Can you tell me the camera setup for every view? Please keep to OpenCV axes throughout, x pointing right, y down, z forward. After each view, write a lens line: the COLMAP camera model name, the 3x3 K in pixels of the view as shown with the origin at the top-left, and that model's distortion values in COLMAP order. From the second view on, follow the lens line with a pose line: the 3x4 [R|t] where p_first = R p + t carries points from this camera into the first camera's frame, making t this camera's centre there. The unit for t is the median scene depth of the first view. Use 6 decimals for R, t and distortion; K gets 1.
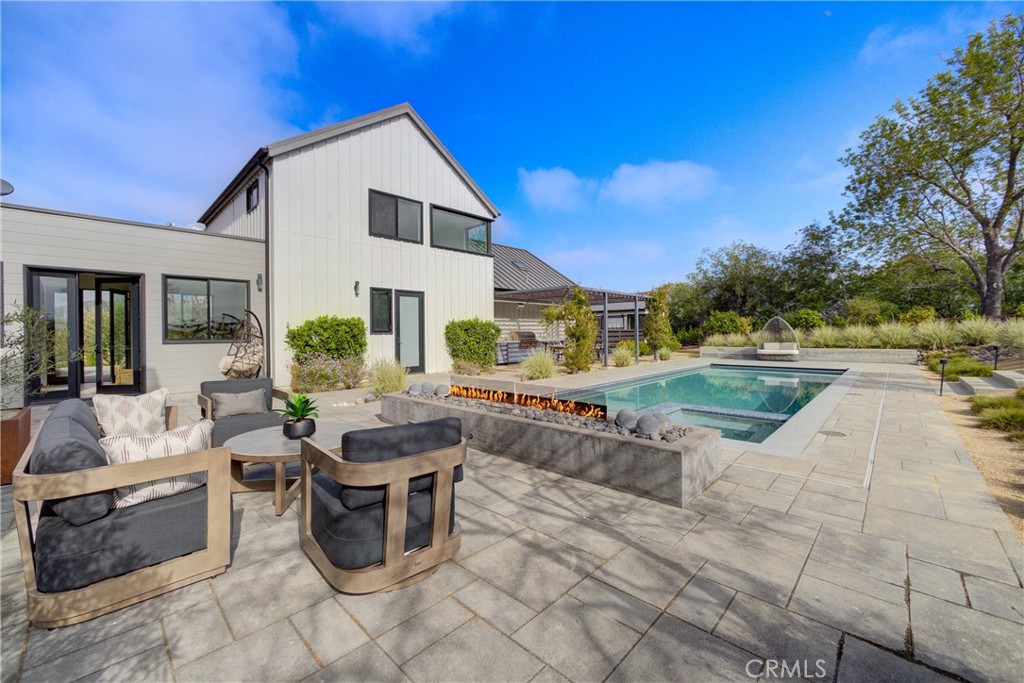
lens RADIAL K [[401.1, 0, 512.0], [0, 401.1, 341.5], [0, 0, 1]] dist [0.000230, 0.000067]
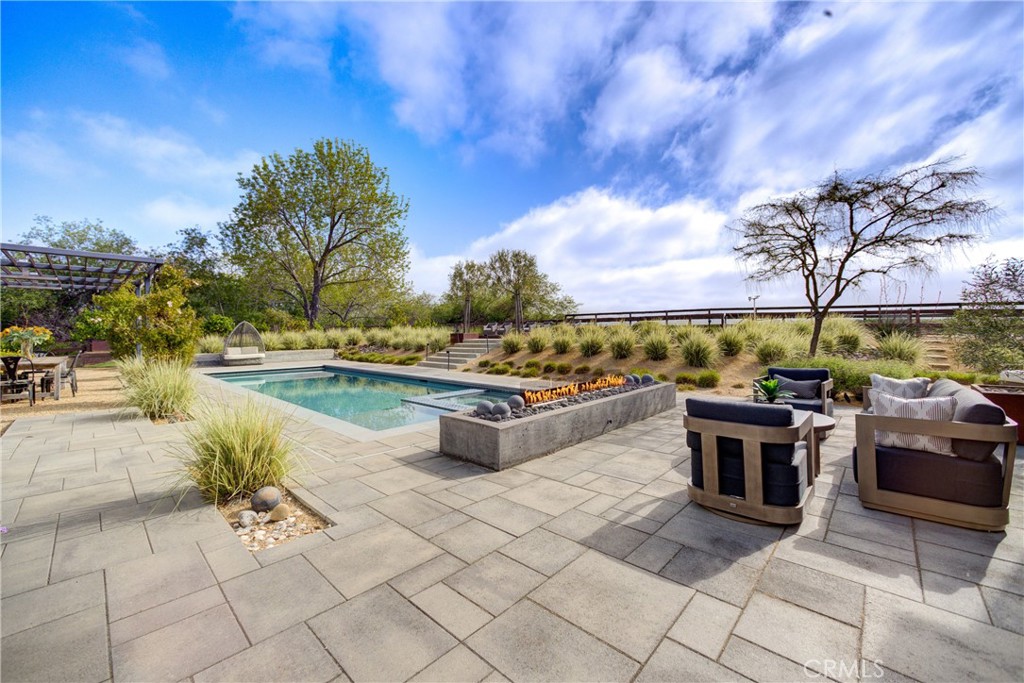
lens RADIAL K [[409.6, 0, 503.6], [0, 409.6, 331.8], [0, 0, 1]] dist [0.017194, 0.000325]
pose [[0.010922, 0.015992, 0.999812, -0.361258], [0.024543, 0.999567, -0.016256, -0.002547], [-0.999639, 0.024716, 0.010524, 0.323838]]
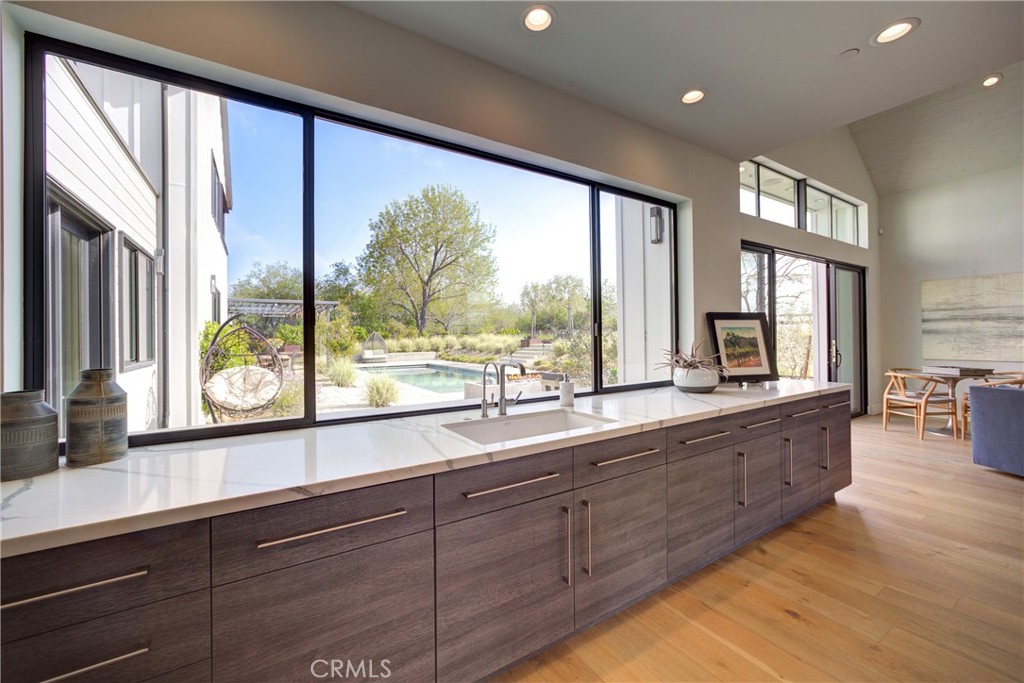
lens RADIAL K [[401.1, 0, 512.0], [0, 401.1, 341.5], [0, 0, 1]] dist [0.000230, 0.000067]
pose [[0.232721, 0.001349, 0.972543, -0.588785], [0.023674, 0.999695, -0.007051, -0.005196], [-0.972255, 0.024665, 0.232618, 0.191269]]
